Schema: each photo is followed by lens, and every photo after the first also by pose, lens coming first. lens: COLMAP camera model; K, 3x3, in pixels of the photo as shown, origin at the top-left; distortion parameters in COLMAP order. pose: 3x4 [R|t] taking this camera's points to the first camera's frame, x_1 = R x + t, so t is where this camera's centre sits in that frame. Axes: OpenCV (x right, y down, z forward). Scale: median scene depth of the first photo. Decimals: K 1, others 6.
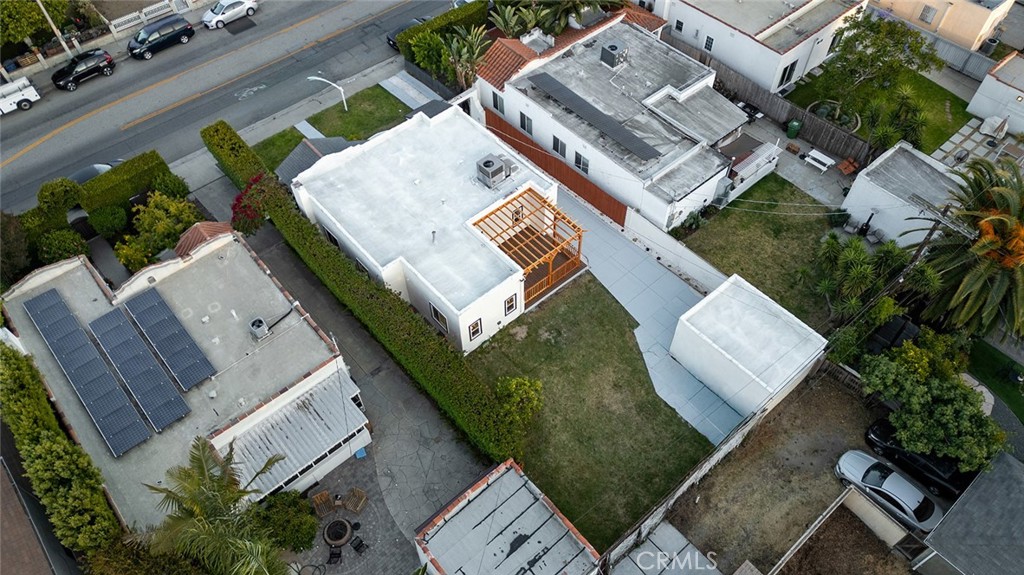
lens RADIAL K [[715.8, 0, 514.9], [0, 715.8, 283.9], [0, 0, 1]] dist [0.067324, -0.055362]
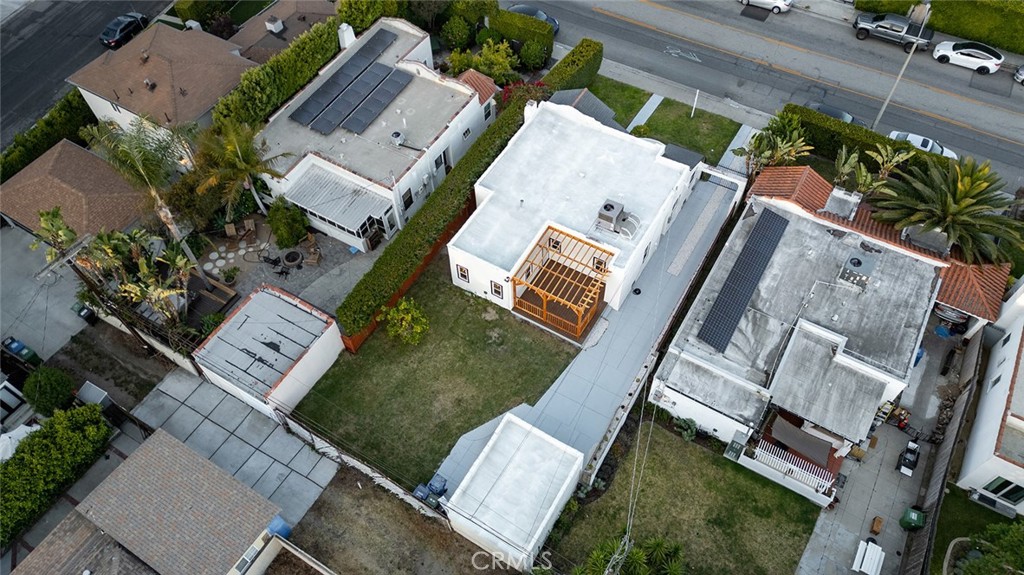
lens RADIAL K [[715.8, 0, 514.9], [0, 715.8, 283.9], [0, 0, 1]] dist [0.067324, -0.055362]
pose [[0.312403, 0.775691, -0.548369, 0.543189], [-0.741324, 0.560035, 0.369864, -0.366259], [0.594006, 0.290973, 0.749995, 0.161736]]
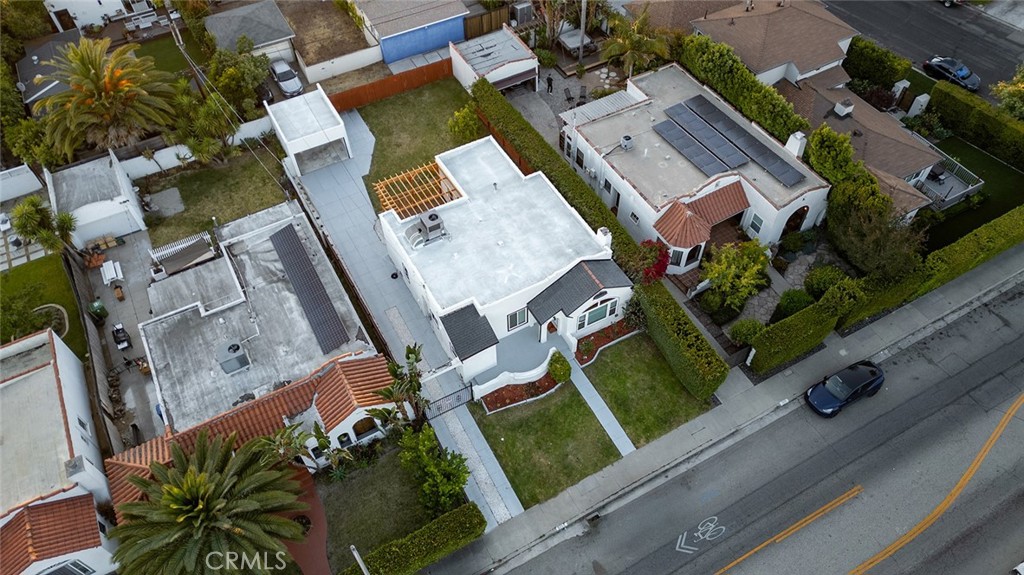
lens RADIAL K [[715.8, 0, 514.9], [0, 715.8, 283.9], [0, 0, 1]] dist [0.067324, -0.055362]
pose [[-0.977238, -0.145484, 0.154403, -0.324319], [0.184653, -0.224987, 0.956705, -1.149303], [-0.104447, 0.963439, 0.246730, 0.767844]]
